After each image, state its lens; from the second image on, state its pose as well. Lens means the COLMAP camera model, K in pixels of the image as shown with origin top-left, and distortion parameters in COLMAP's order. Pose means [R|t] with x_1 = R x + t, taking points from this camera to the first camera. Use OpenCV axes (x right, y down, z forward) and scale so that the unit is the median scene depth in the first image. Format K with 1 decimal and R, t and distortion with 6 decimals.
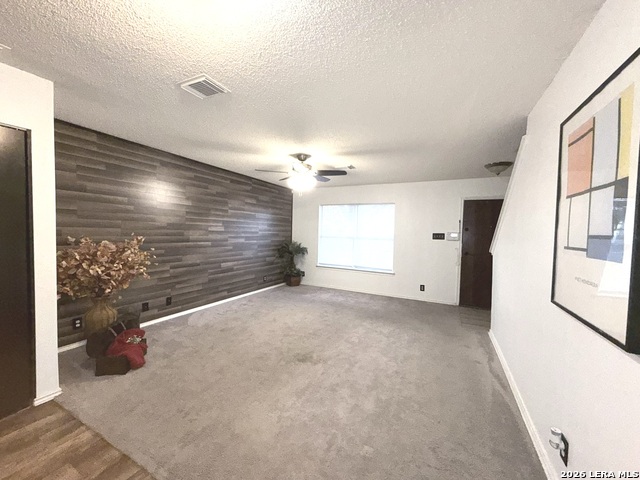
lens RADIAL K [[255.6, 0, 318.5], [0, 255.6, 240.7], [0, 0, 1]] dist [-0.000100, 0.000146]
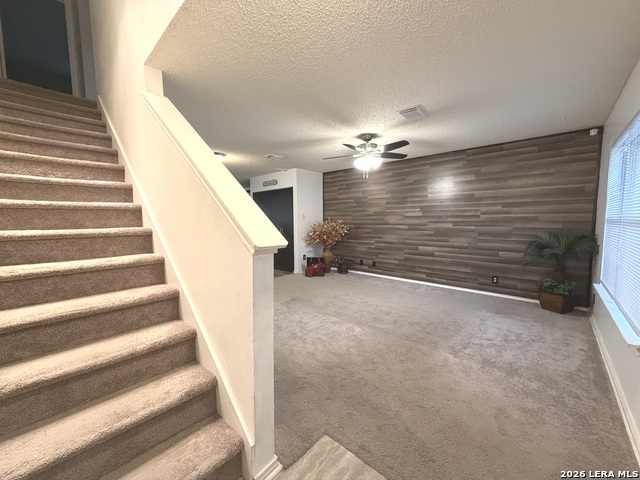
lens RADIAL K [[255.6, 0, 318.5], [0, 255.6, 240.7], [0, 0, 1]] dist [-0.000100, 0.000146]
pose [[-0.271660, 0.051777, -0.960999, 0.805624], [-0.037704, 0.997213, 0.064386, 0.013092], [0.961654, 0.053725, -0.268951, 0.930432]]
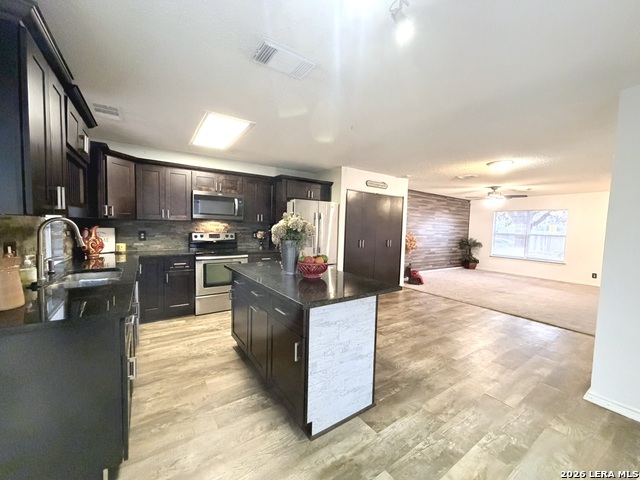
lens RADIAL K [[255.6, 0, 318.5], [0, 255.6, 240.7], [0, 0, 1]] dist [-0.000100, 0.000146]
pose [[0.875573, 0.028754, -0.482230, -0.222429], [-0.027916, 0.999571, 0.008914, 0.043112], [0.482279, 0.005657, 0.875999, -0.930620]]
